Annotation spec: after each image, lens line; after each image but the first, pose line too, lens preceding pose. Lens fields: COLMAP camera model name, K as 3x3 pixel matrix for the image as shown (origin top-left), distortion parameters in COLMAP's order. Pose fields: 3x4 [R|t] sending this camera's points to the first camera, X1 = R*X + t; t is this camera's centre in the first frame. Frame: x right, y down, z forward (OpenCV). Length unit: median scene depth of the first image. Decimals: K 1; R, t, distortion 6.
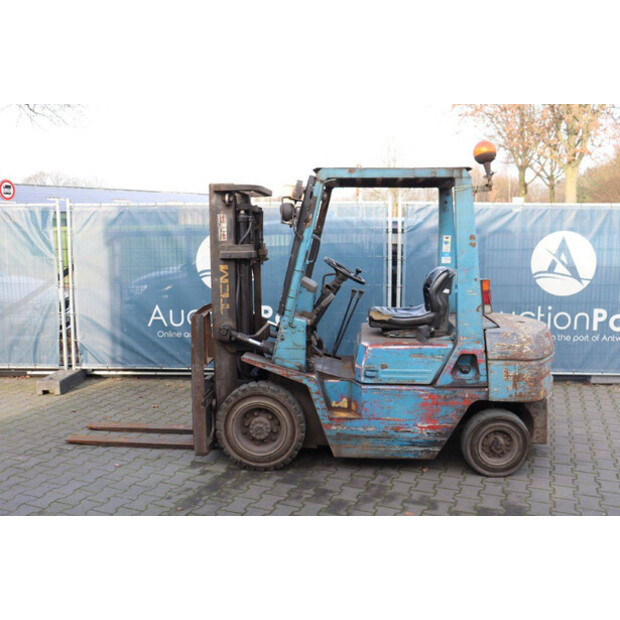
lens RADIAL K [[602.5, 0, 309.4], [0, 602.5, 305.6], [0, 0, 1]] dist [-0.068404, 0.000000]
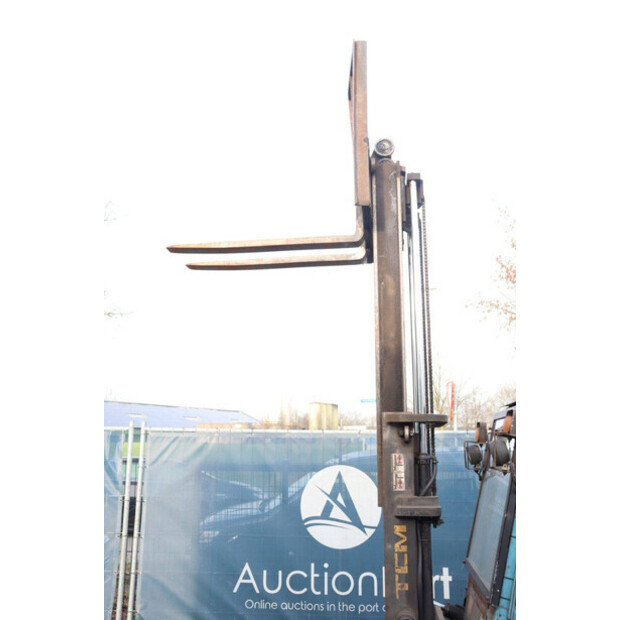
lens RADIAL K [[648.0, 0, 304.9], [0, 648.0, 312.1], [0, 0, 1]] dist [-0.020771, 0.000000]
pose [[0.999012, 0.004785, -0.044186, -0.226599], [-0.019041, 0.944405, -0.328233, -0.053426], [0.040159, 0.328750, 0.943563, 0.188302]]
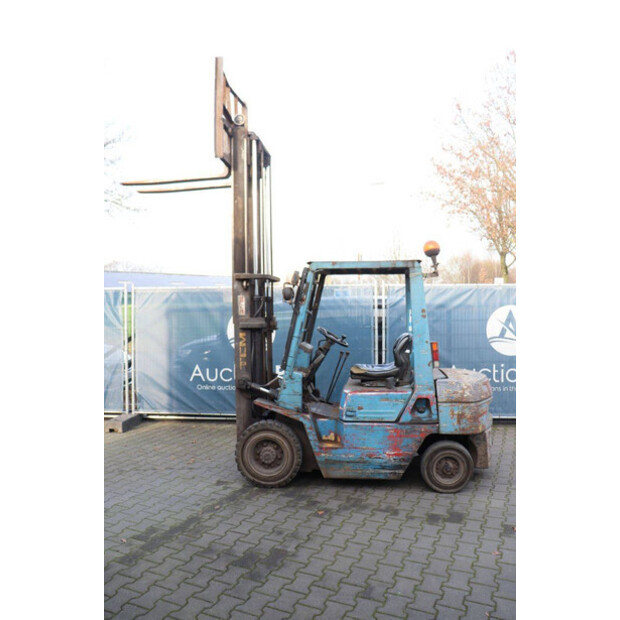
lens RADIAL K [[509.0, 0, 306.4], [0, 509.0, 304.7], [0, 0, 1]] dist [-0.140876, 0.077634]
pose [[0.998666, -0.007906, -0.051029, 0.061755], [0.001300, 0.991746, -0.128214, 0.016831], [0.051621, 0.127977, 0.990433, -0.137433]]
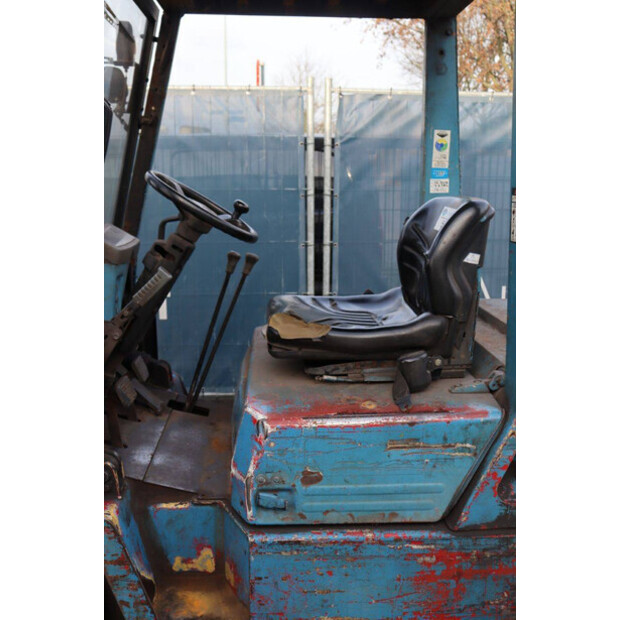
lens RADIAL K [[648.0, 0, 306.9], [0, 648.0, 308.8], [0, 0, 1]] dist [-0.020771, 0.000000]
pose [[0.990142, -0.022130, 0.138310, 0.069420], [0.012025, 0.997225, 0.073474, -0.023946], [-0.139552, -0.071087, 0.987660, 0.614199]]
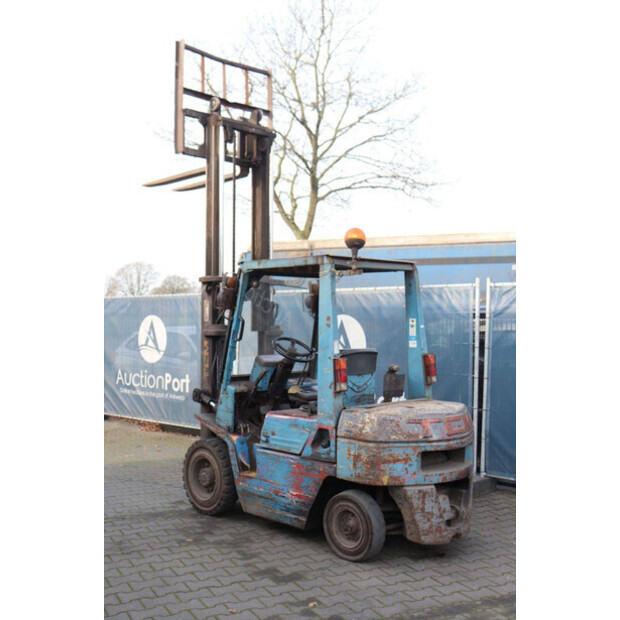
lens RADIAL K [[754.4, 0, 309.3], [0, 754.4, 309.8], [0, 0, 1]] dist [0.019471, 0.000000]
pose [[0.749739, -0.002947, -0.661727, 1.065933], [-0.088507, 0.990559, -0.104690, 0.013843], [0.655788, 0.137058, 0.742399, -0.027237]]
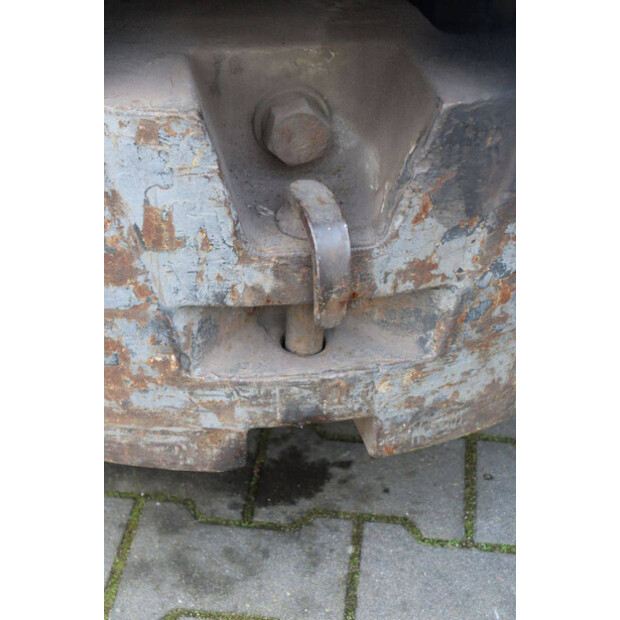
lens RADIAL K [[1425.3, 0, 309.4], [0, 1425.3, 310.1], [0, 0, 1]] dist [0.342906, 0.000000]
pose [[0.278524, 0.511057, -0.813170, 0.648807], [-0.161187, 0.859537, 0.484989, 0.070985], [0.946807, -0.004009, 0.321777, 0.999184]]
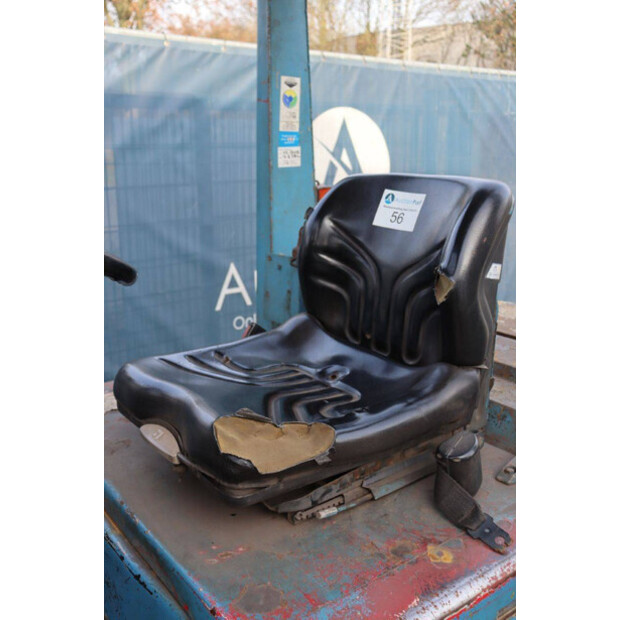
lens RADIAL K [[648.0, 0, 305.6], [0, 648.0, 307.8], [0, 0, 1]] dist [-0.020771, 0.000000]
pose [[0.752474, -0.161767, 0.638446, 0.000258], [0.084979, 0.985111, 0.149448, -0.055597], [-0.653116, -0.058201, 0.755018, 0.852603]]
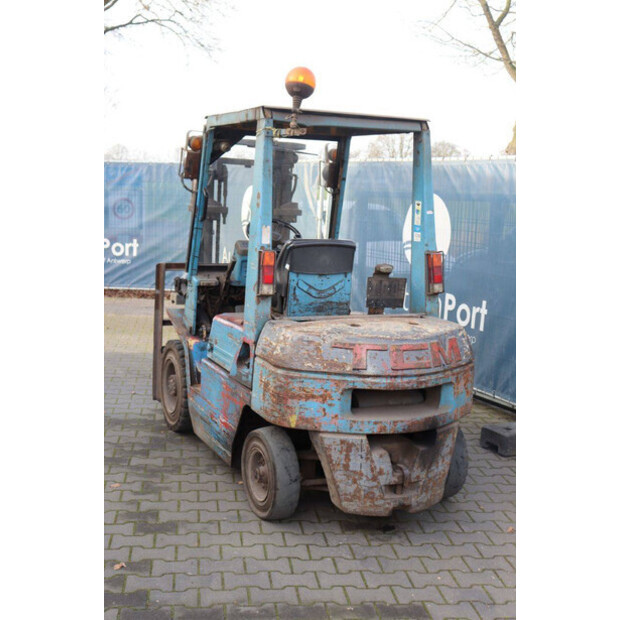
lens RADIAL K [[855.9, 0, 306.2], [0, 855.9, 313.4], [0, 0, 1]] dist [0.058128, 0.000000]
pose [[0.486402, 0.151403, -0.860517, 1.204850], [-0.153573, 0.984354, 0.086386, -0.064366], [0.860133, 0.090134, 0.502043, 0.471398]]
